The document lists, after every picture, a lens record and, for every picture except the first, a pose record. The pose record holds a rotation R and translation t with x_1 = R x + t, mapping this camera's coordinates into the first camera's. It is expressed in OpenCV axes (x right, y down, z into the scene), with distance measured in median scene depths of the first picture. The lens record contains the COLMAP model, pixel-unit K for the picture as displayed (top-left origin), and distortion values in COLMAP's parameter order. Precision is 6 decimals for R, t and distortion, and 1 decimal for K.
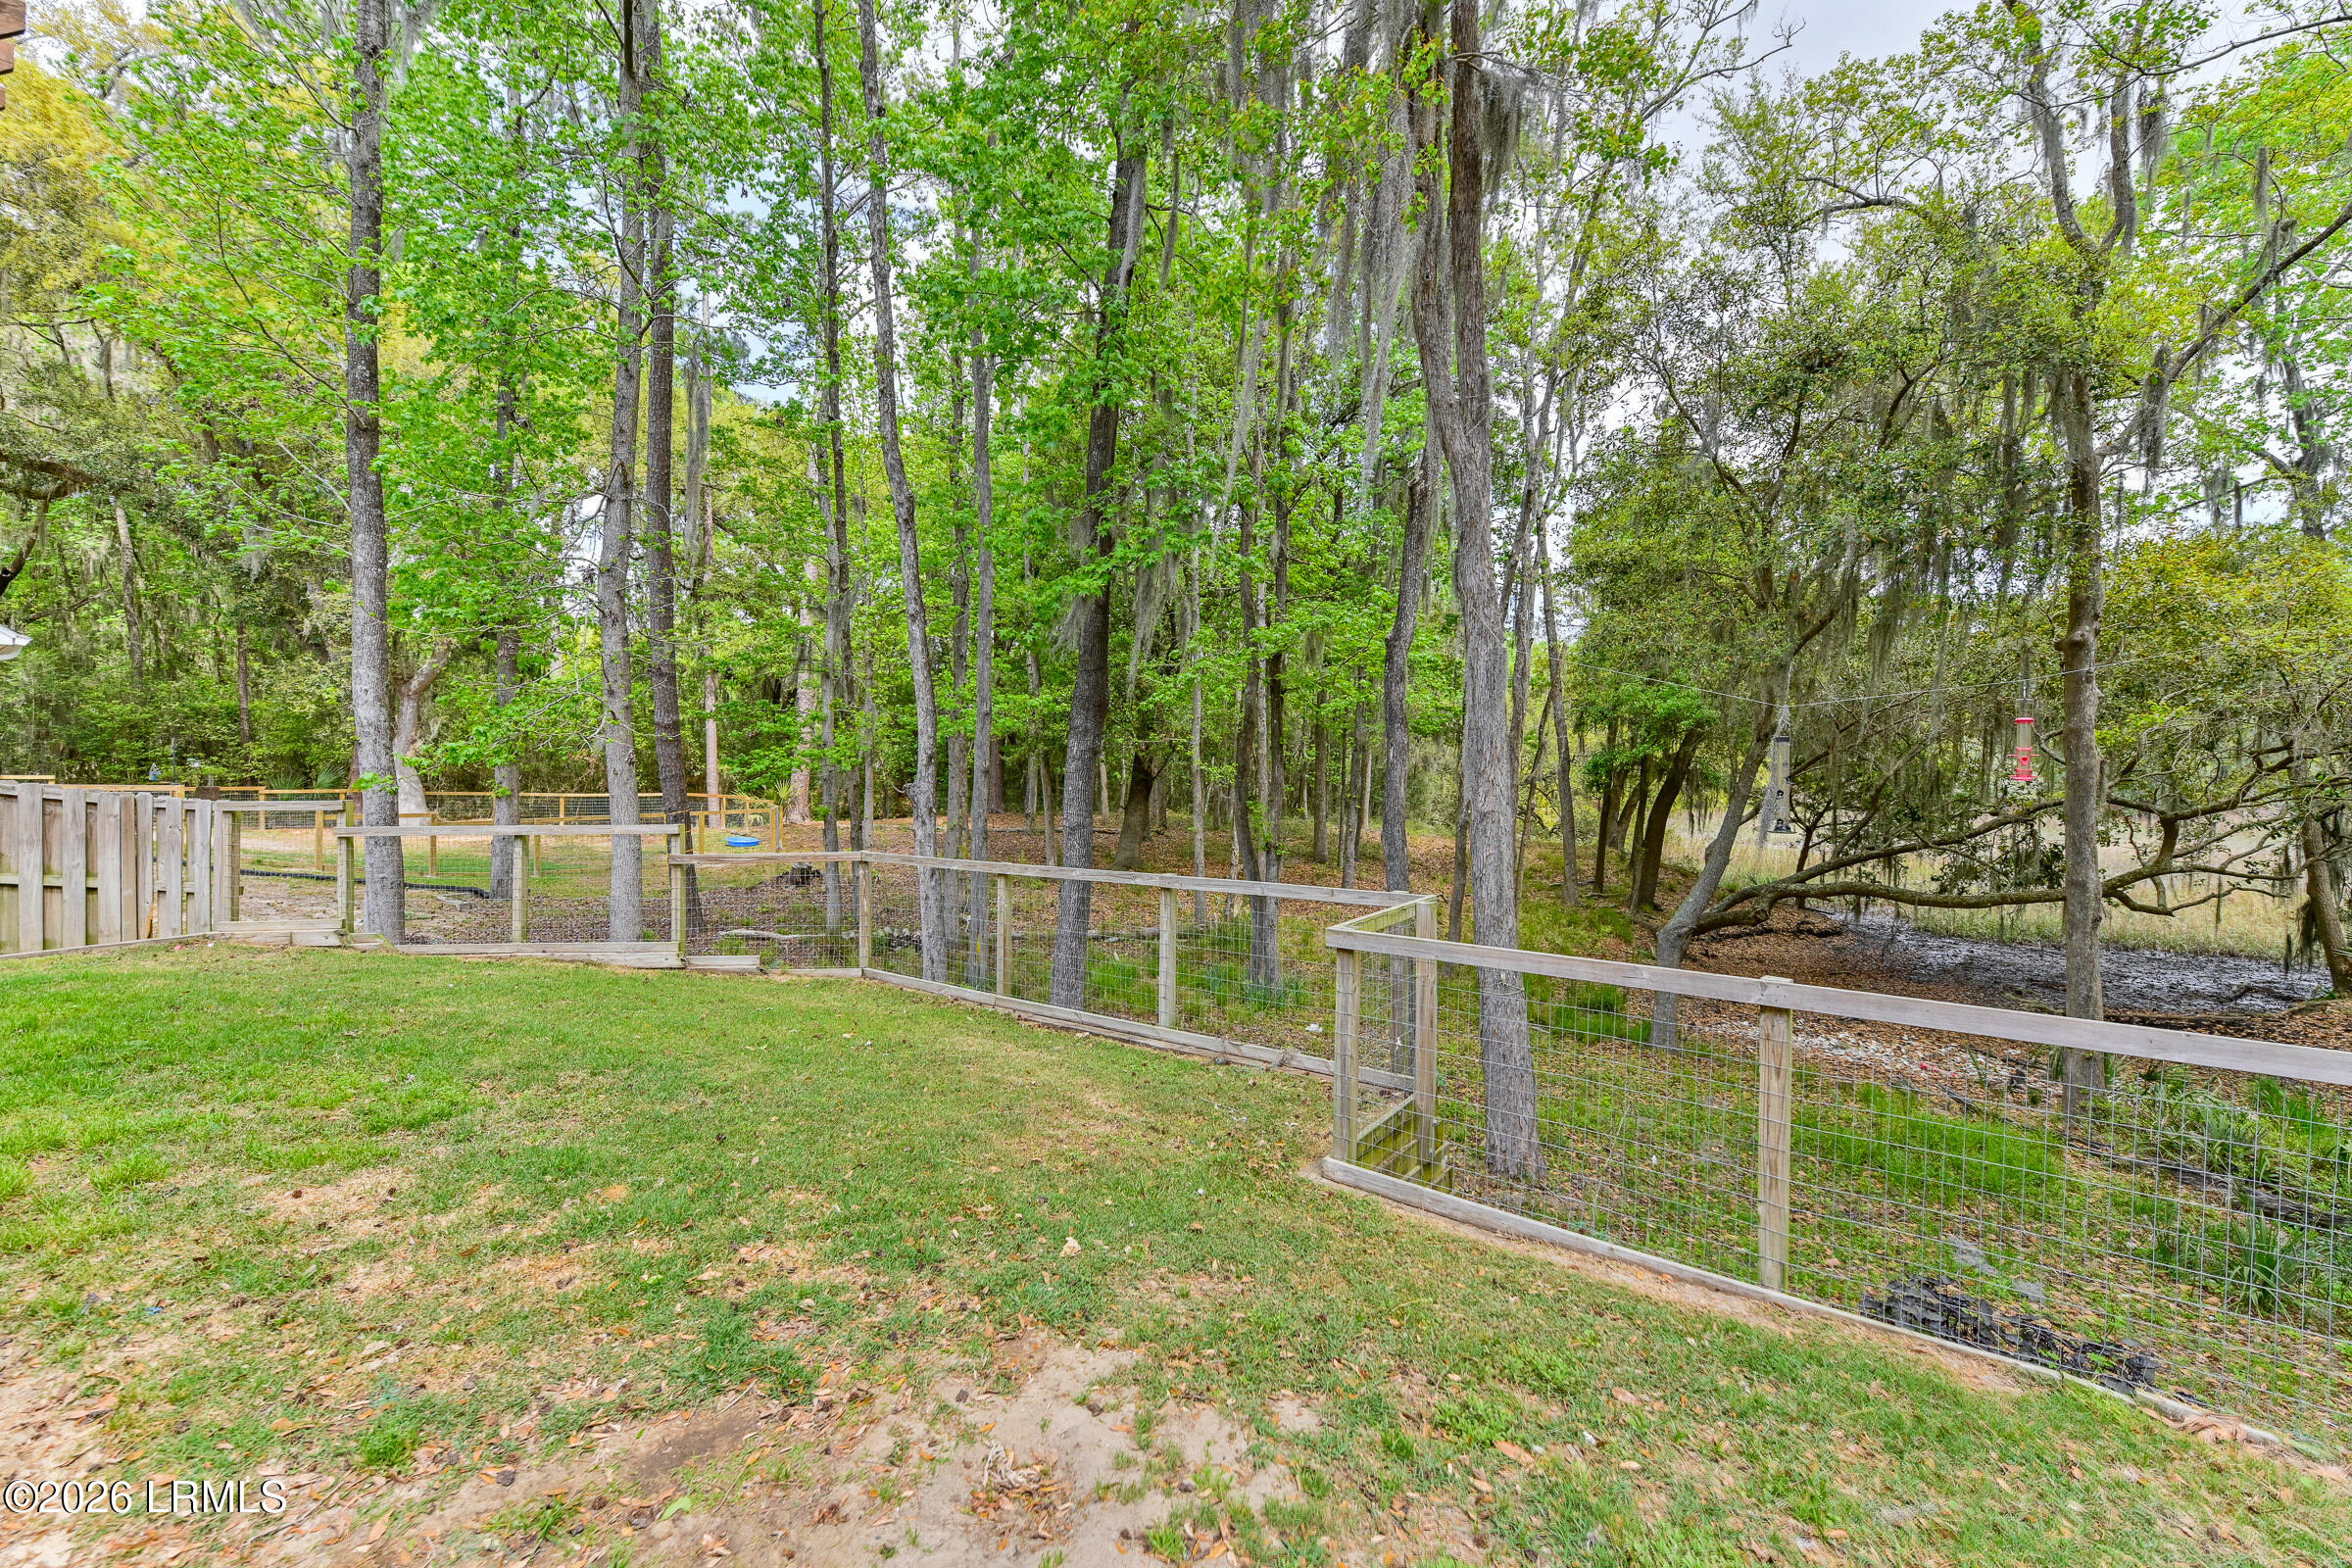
lens RADIAL K [[950.2, 0, 1190.8], [0, 950.2, 766.3], [0, 0, 1]] dist [0.002411, -0.001088]
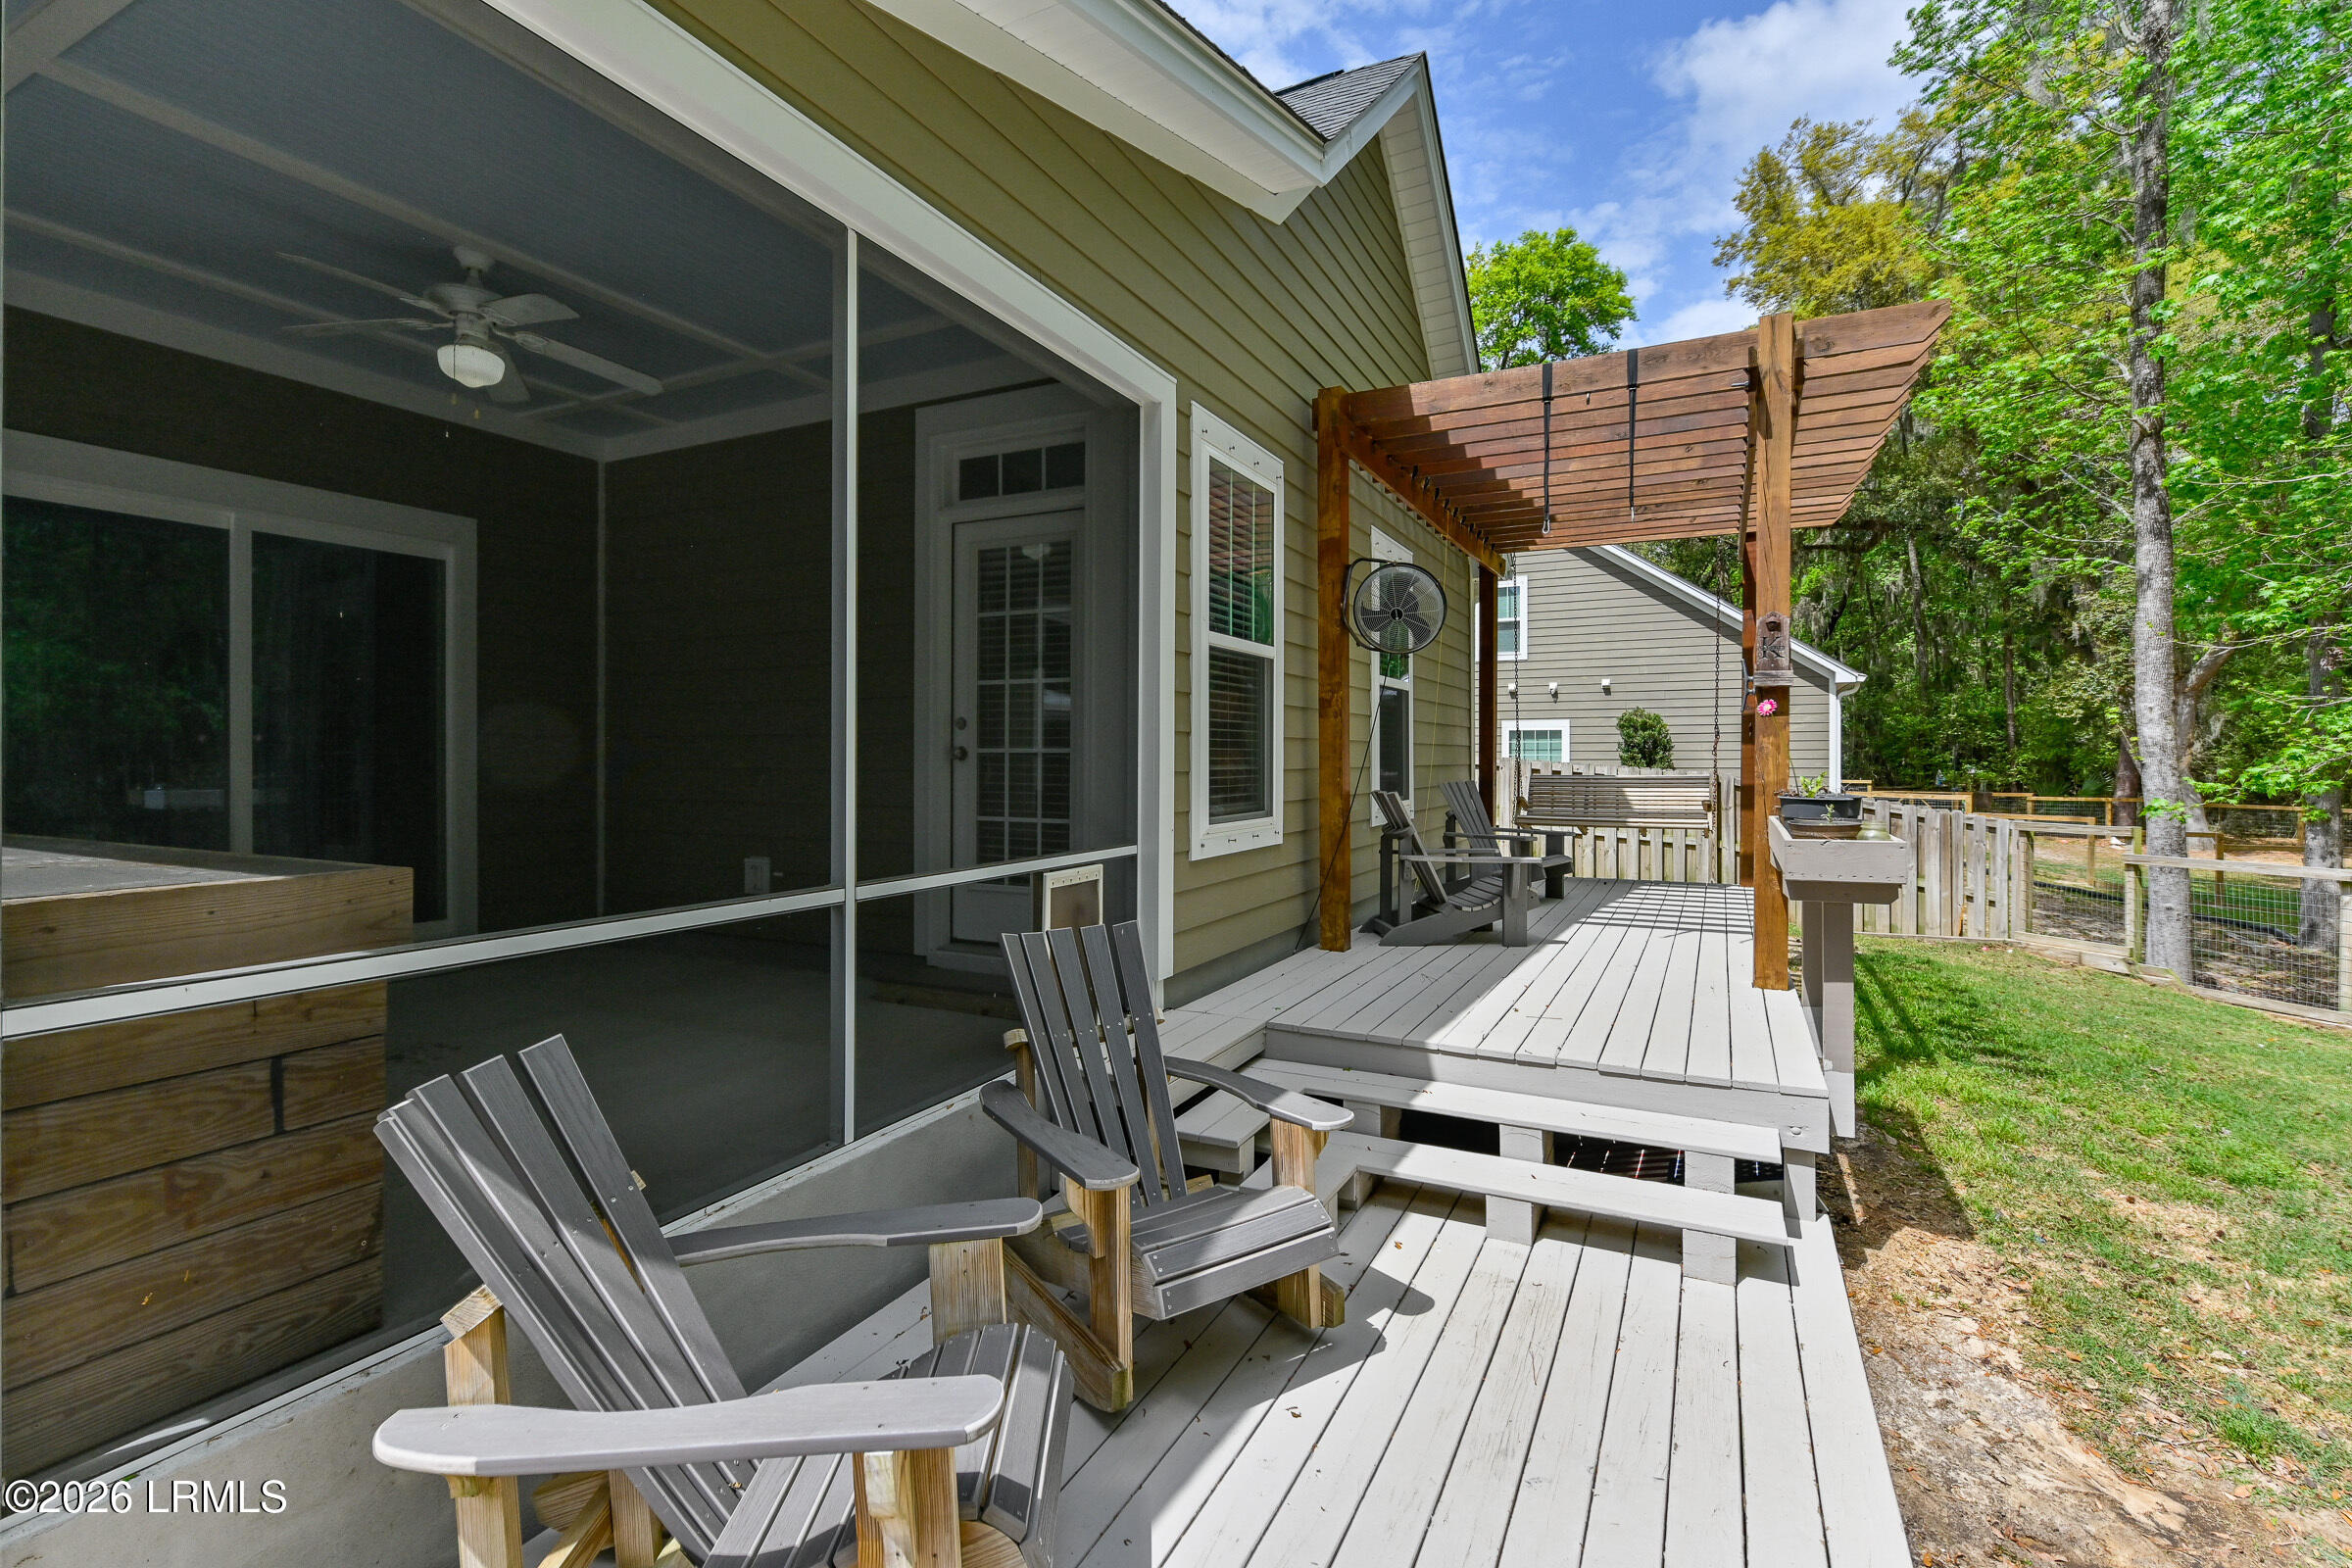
lens RADIAL K [[1042.8, 0, 1176.7], [0, 1042.8, 771.5], [0, 0, 1]] dist [-0.011122, -0.000295]
pose [[0.110563, 0.000174, -0.993869, 0.040307], [0.001406, 0.999999, 0.000332, -0.016370], [0.993868, -0.001434, 0.110563, -0.067887]]
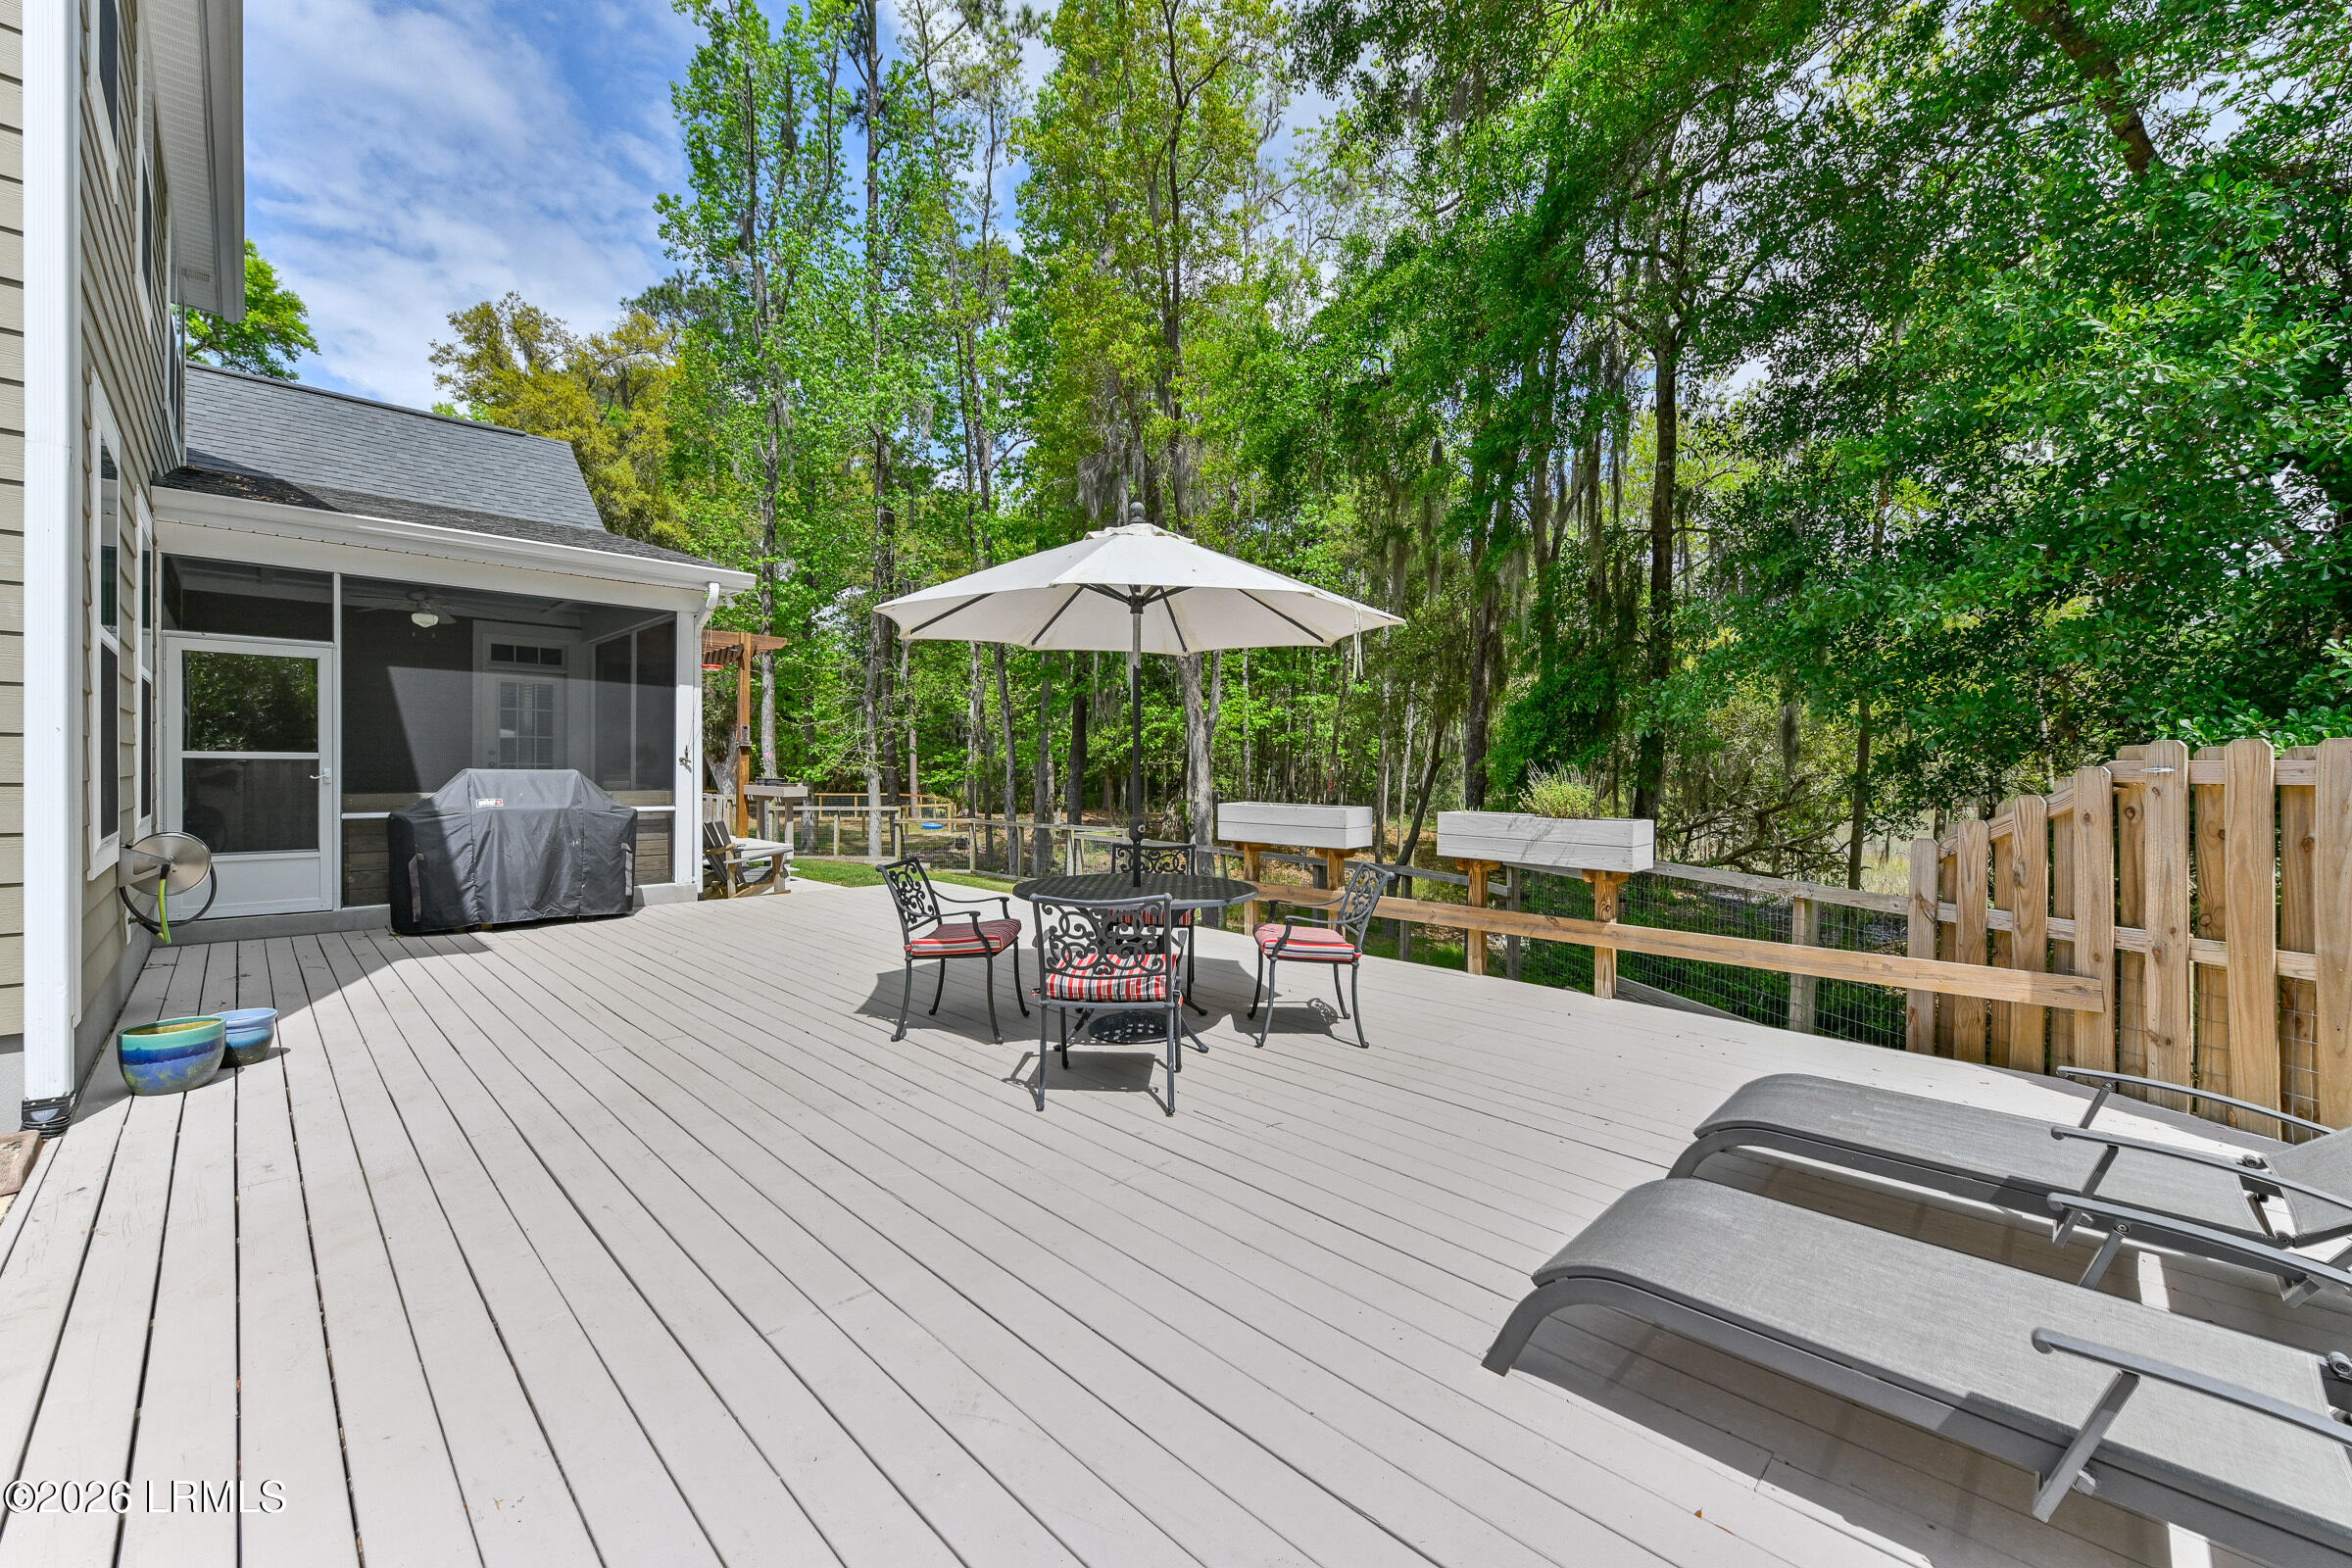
lens RADIAL K [[928.9, 0, 1171.3], [0, 928.9, 766.4], [0, 0, 1]] dist [-0.000316, -0.000749]
pose [[0.980865, -0.002649, -0.194669, 0.379407], [0.001939, 0.999991, -0.003839, -0.018250], [0.194678, 0.003388, 0.980861, -0.752095]]
